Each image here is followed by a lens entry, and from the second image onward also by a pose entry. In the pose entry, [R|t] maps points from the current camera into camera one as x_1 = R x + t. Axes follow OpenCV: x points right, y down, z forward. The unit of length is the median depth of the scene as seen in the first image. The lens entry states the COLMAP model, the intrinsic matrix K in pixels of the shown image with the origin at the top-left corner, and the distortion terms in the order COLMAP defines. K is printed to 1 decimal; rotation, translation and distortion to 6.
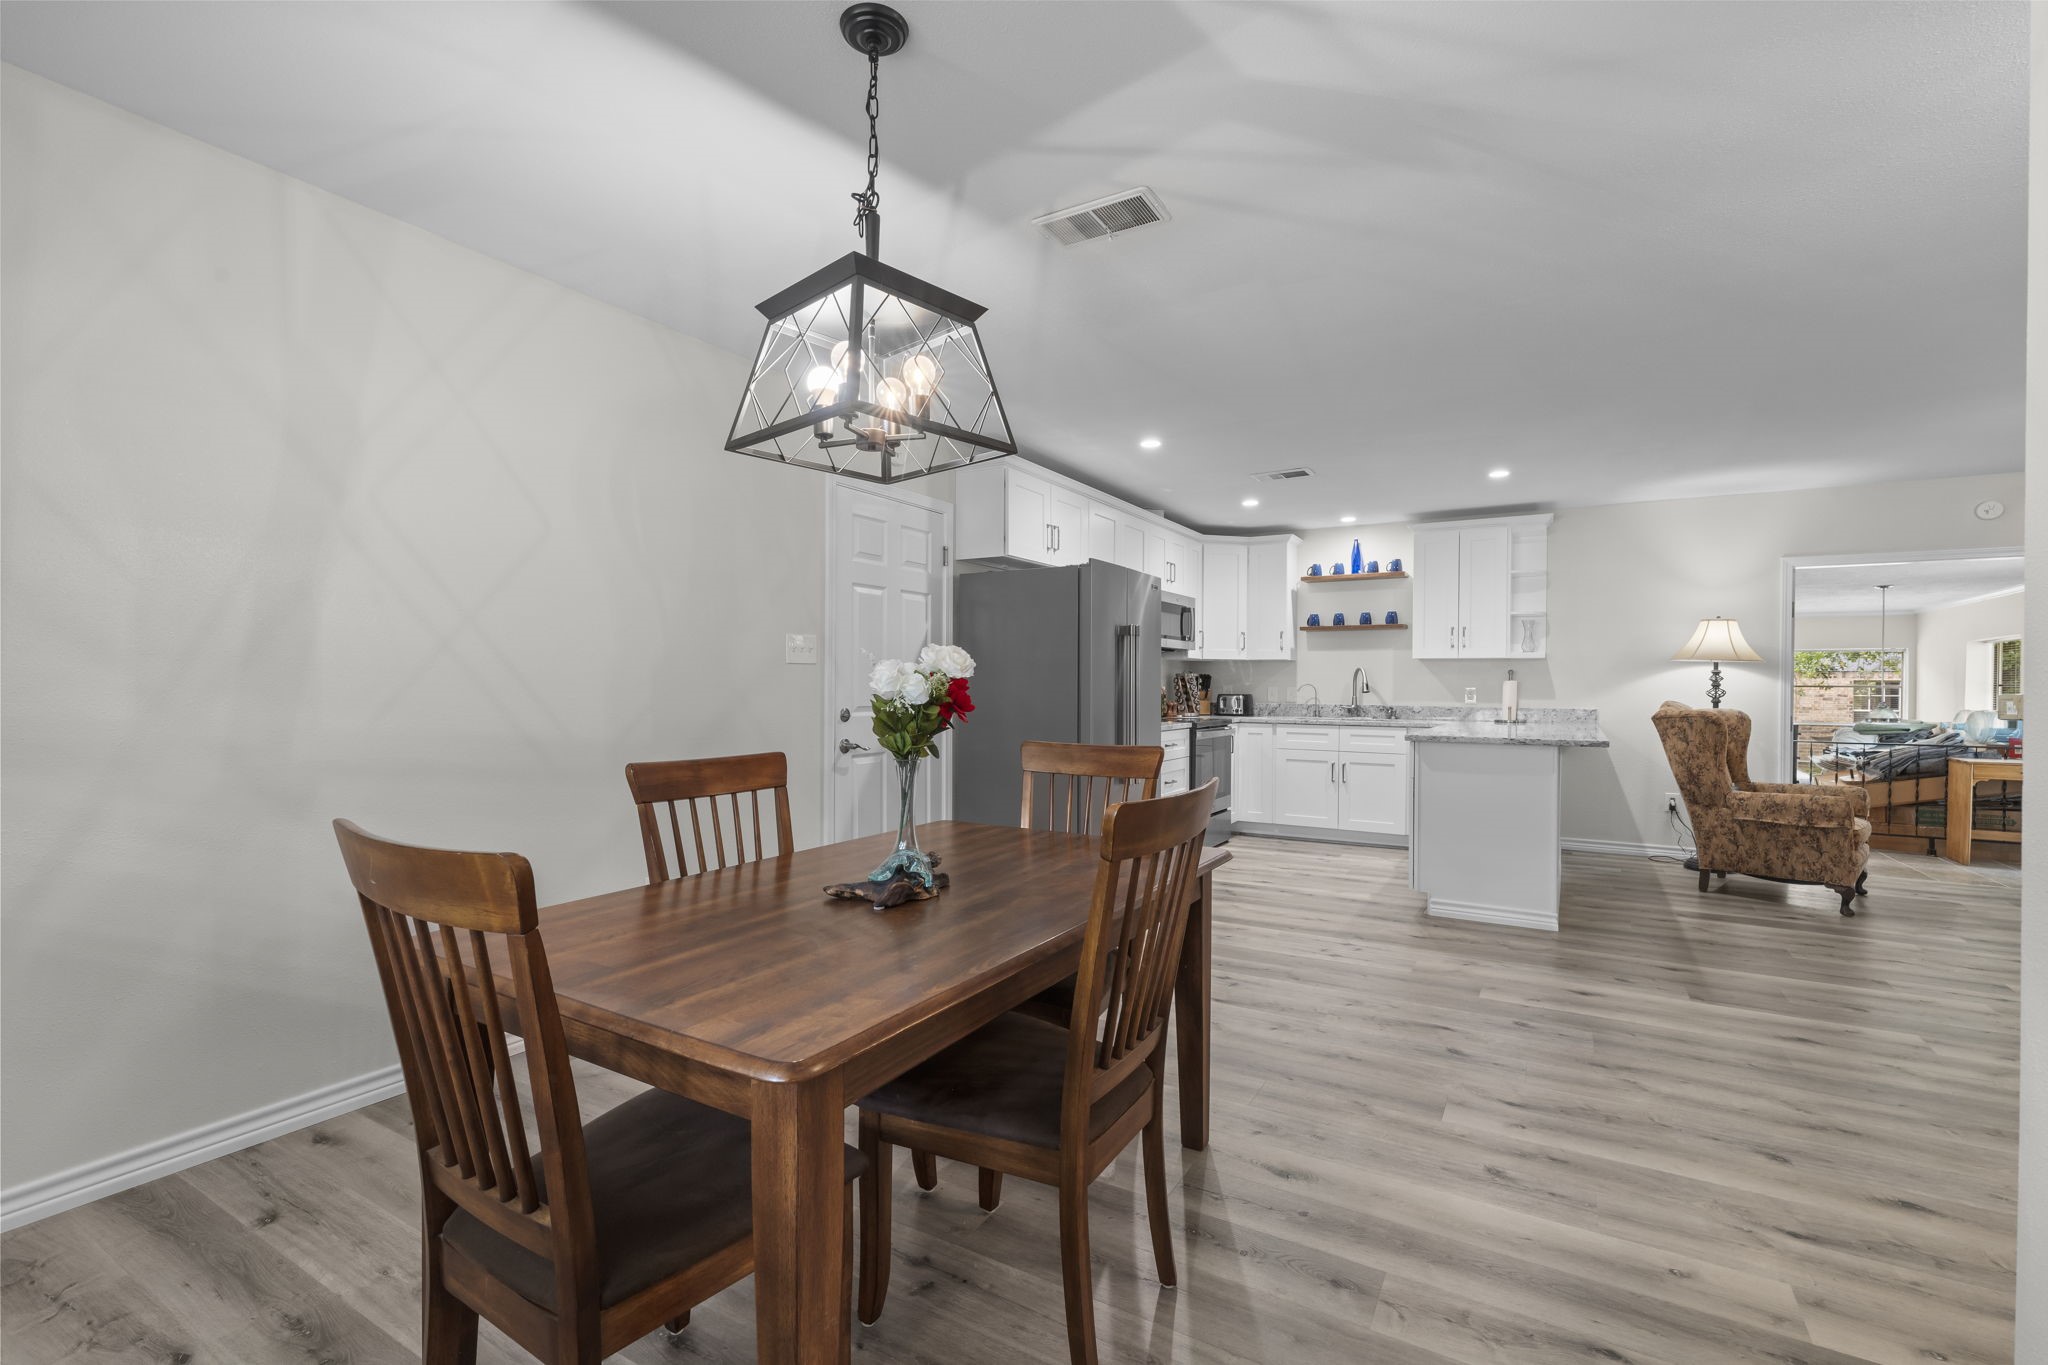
lens RADIAL K [[897.4, 0, 1016.9], [0, 897.4, 684.5], [0, 0, 1]] dist [0.000486, -0.000118]
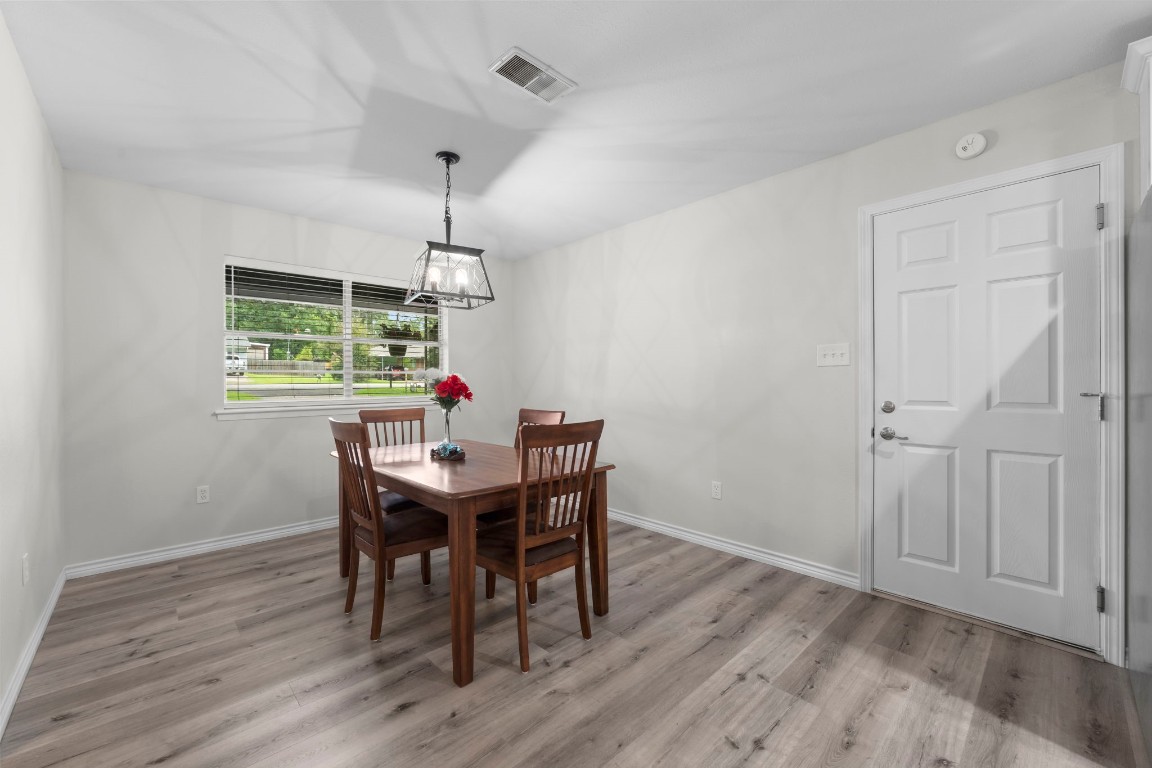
lens RADIAL K [[458.8, 0, 576.0], [0, 458.8, 384.0], [0, 0, 1]] dist [-0.000231, 0.000322]
pose [[-0.262693, 0.003519, -0.964873, 0.825765], [0.006470, 0.999977, 0.001885, -0.000656], [0.964858, -0.005747, -0.262710, 1.271610]]
